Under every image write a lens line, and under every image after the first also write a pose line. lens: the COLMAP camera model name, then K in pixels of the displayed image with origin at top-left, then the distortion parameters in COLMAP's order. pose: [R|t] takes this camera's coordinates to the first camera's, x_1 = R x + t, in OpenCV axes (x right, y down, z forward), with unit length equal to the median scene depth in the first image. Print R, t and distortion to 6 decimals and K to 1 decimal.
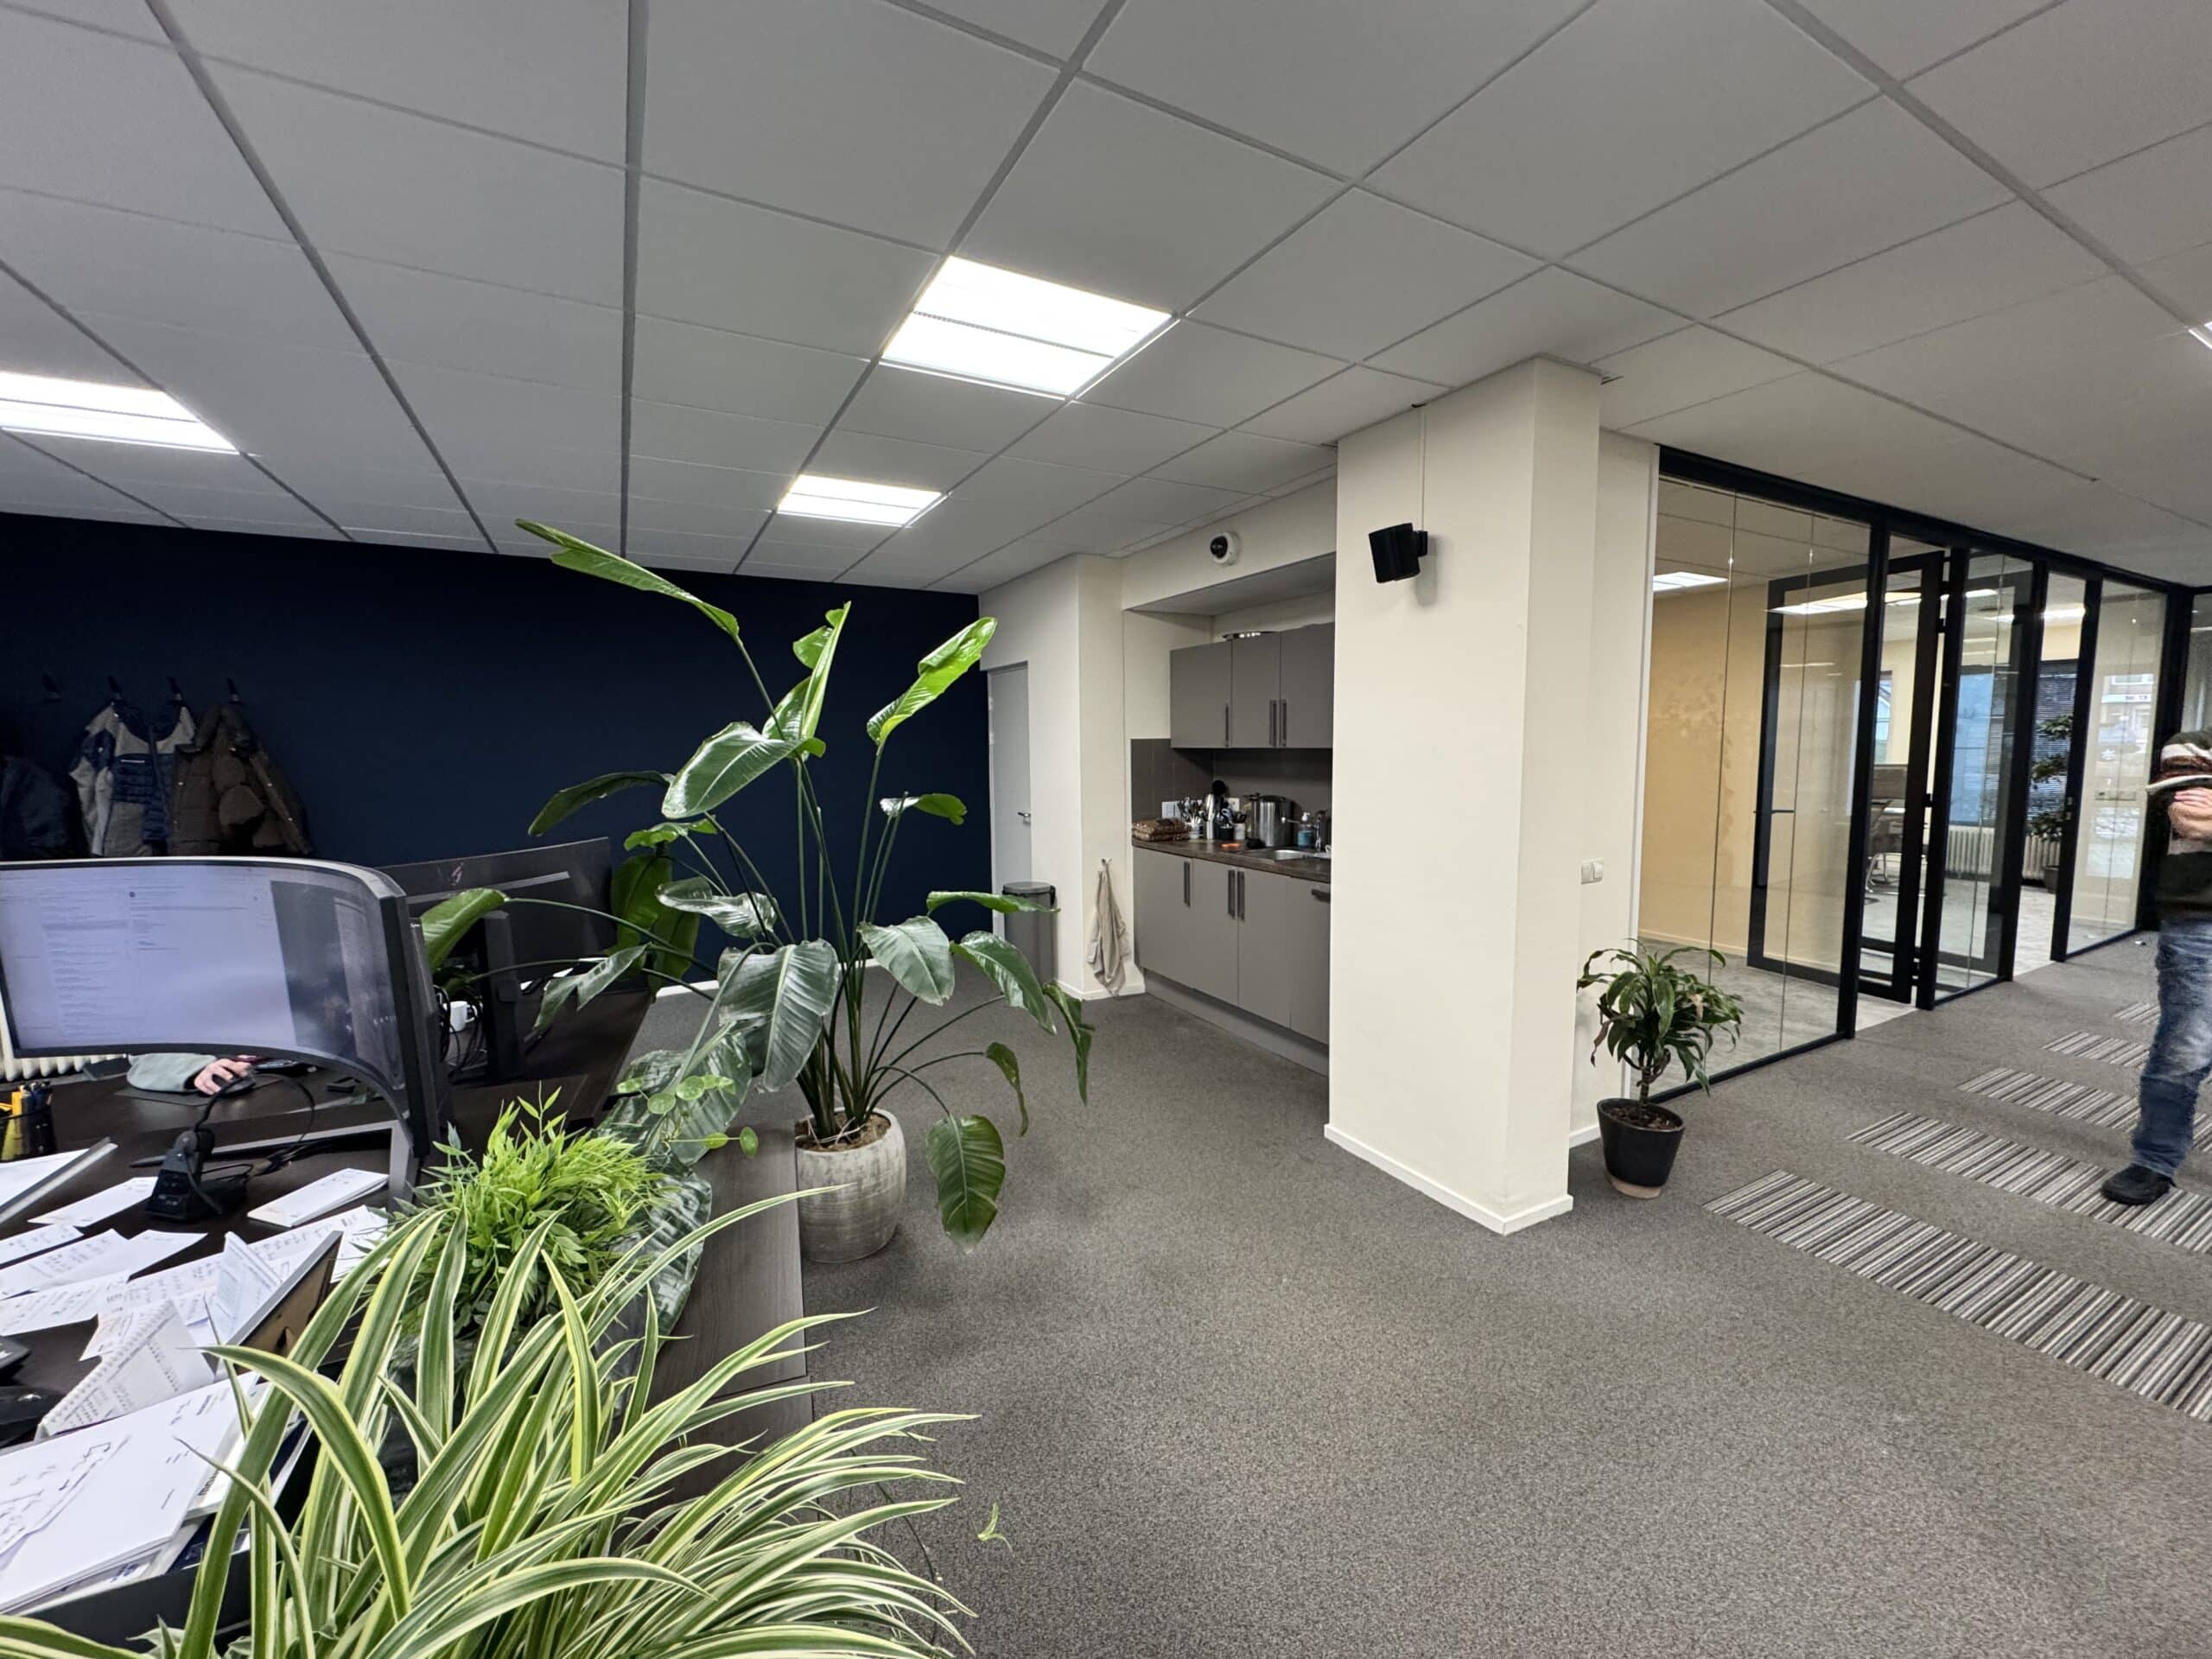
lens RADIAL K [[880.0, 0, 1101.4], [0, 880.0, 829.6], [0, 0, 1]] dist [0.004672, 0.000623]
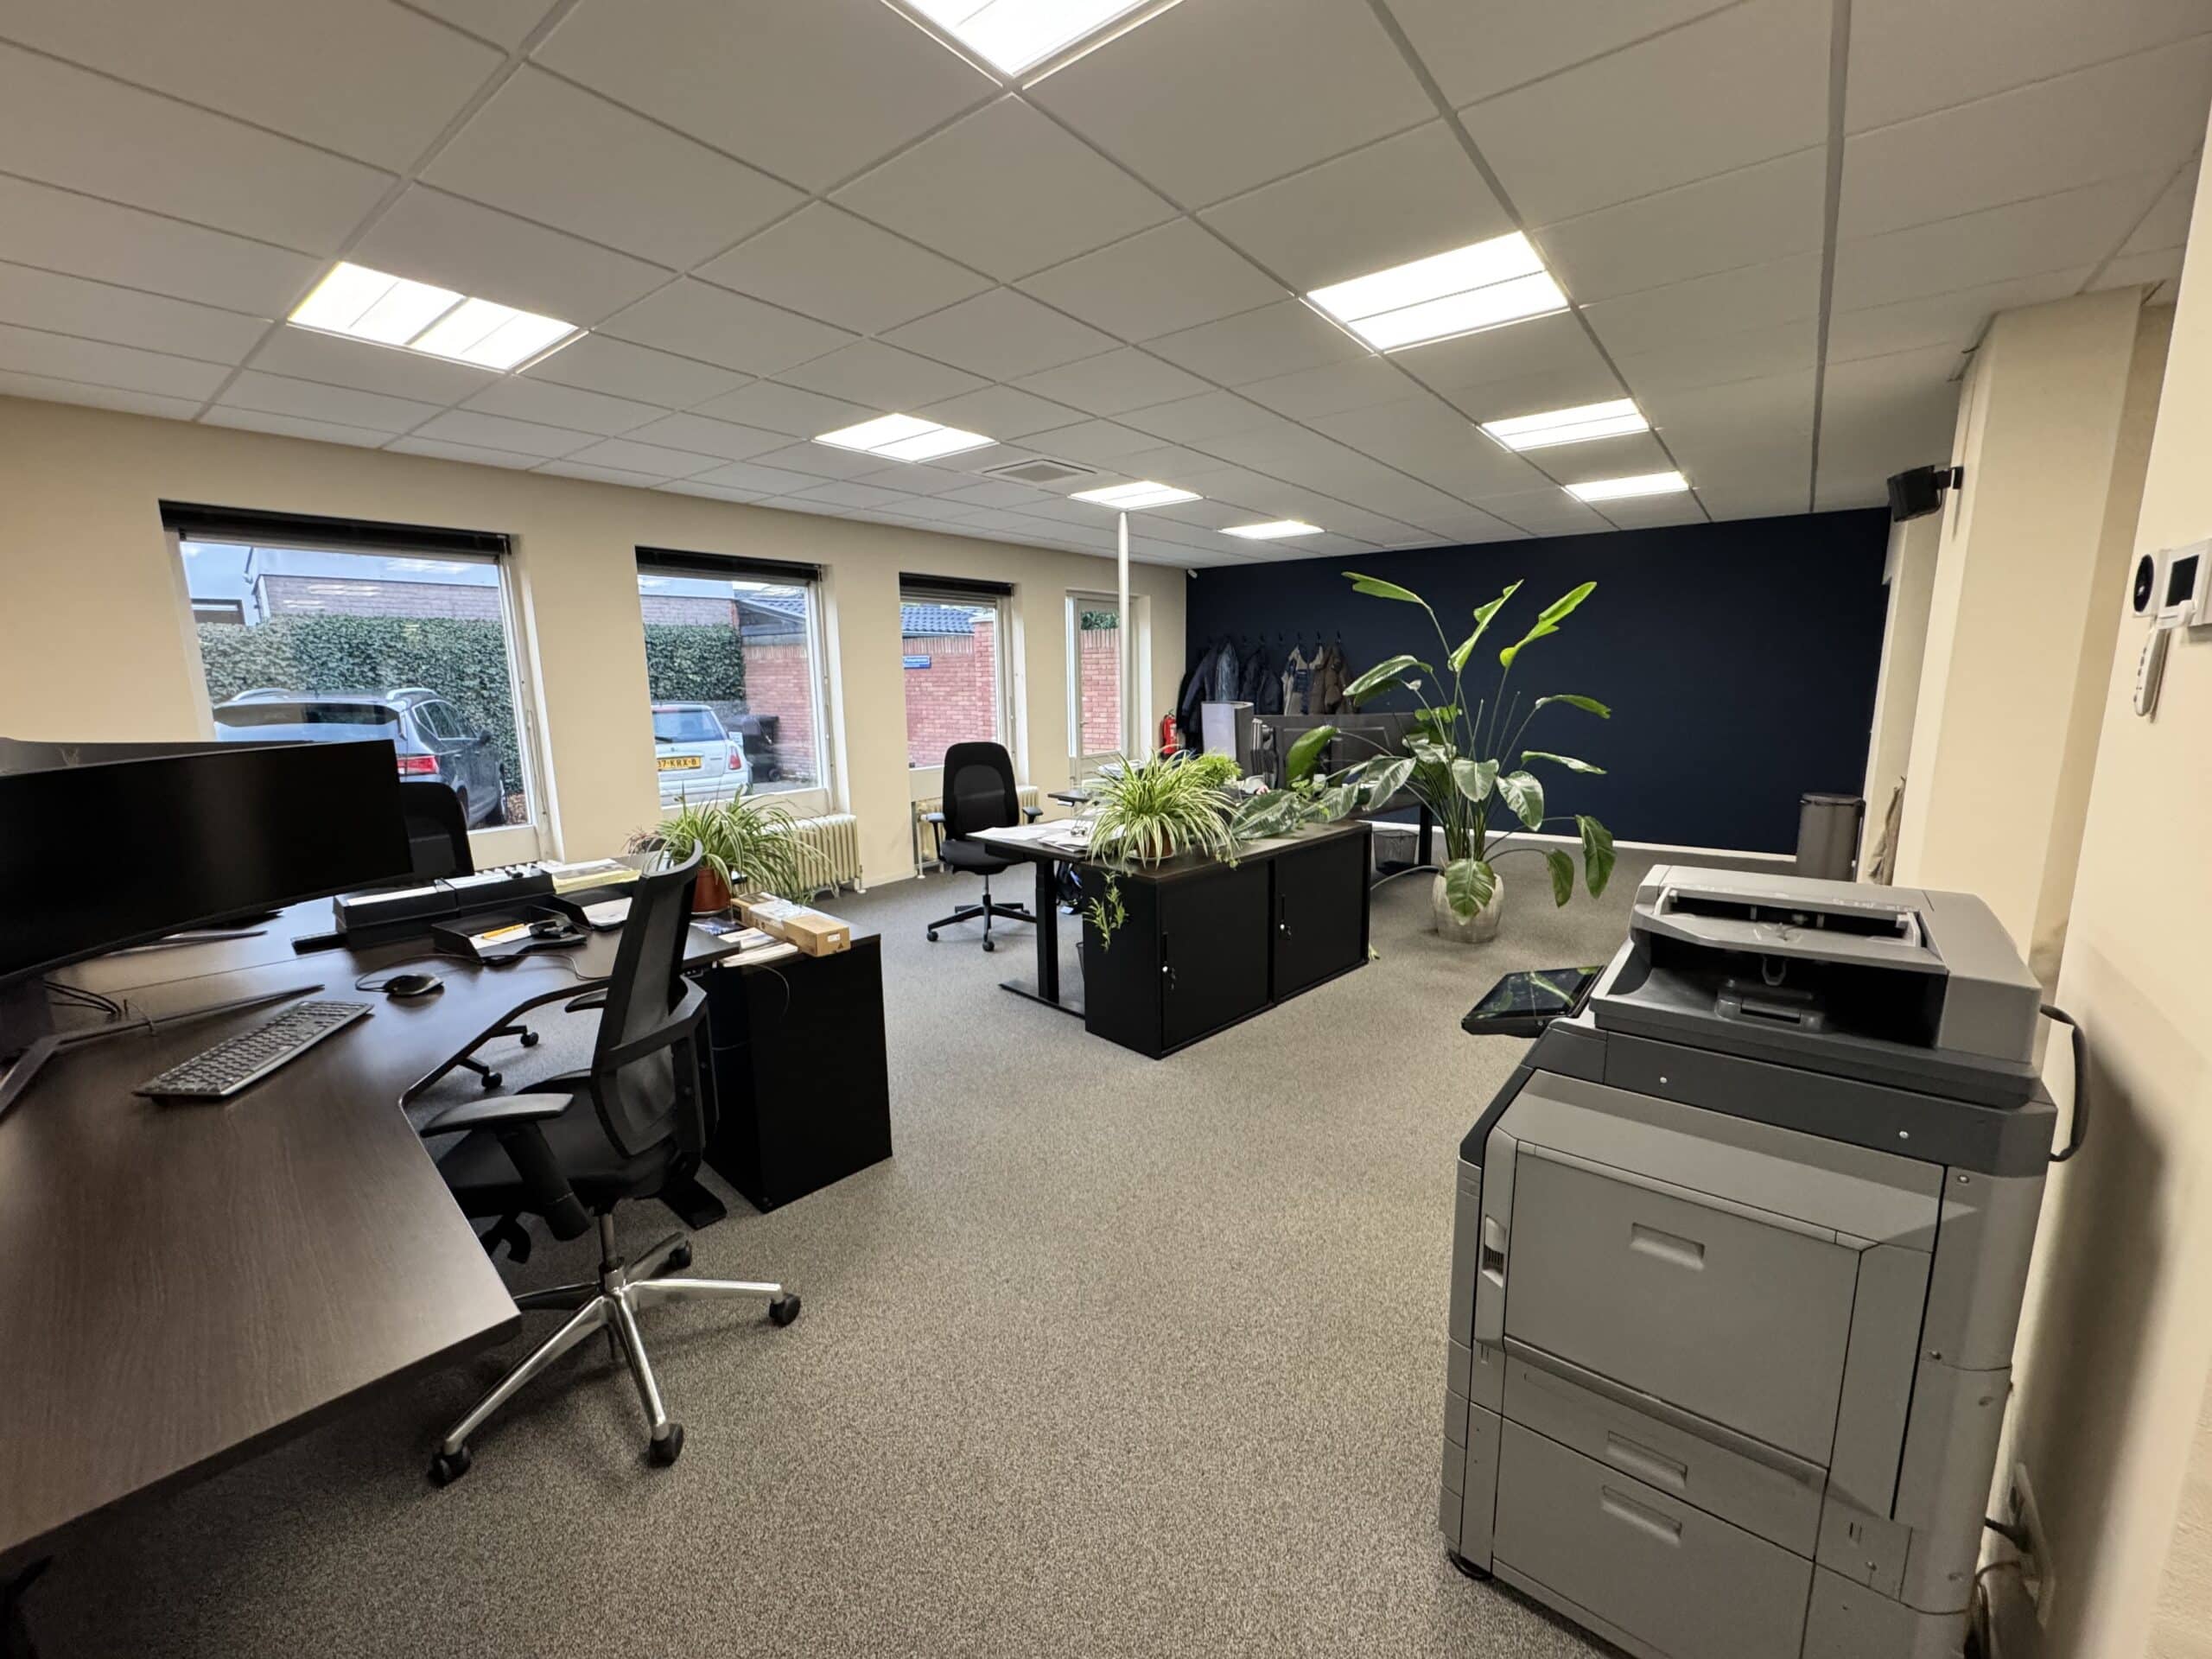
lens RADIAL K [[880.0, 0, 1112.0], [0, 880.0, 834.4], [0, 0, 1]] dist [0.004672, 0.000623]
pose [[0.408475, 0.167479, -0.897273, 0.702800], [-0.070123, 0.985875, 0.152094, 0.016611], [0.910072, 0.000793, 0.414450, -0.301041]]
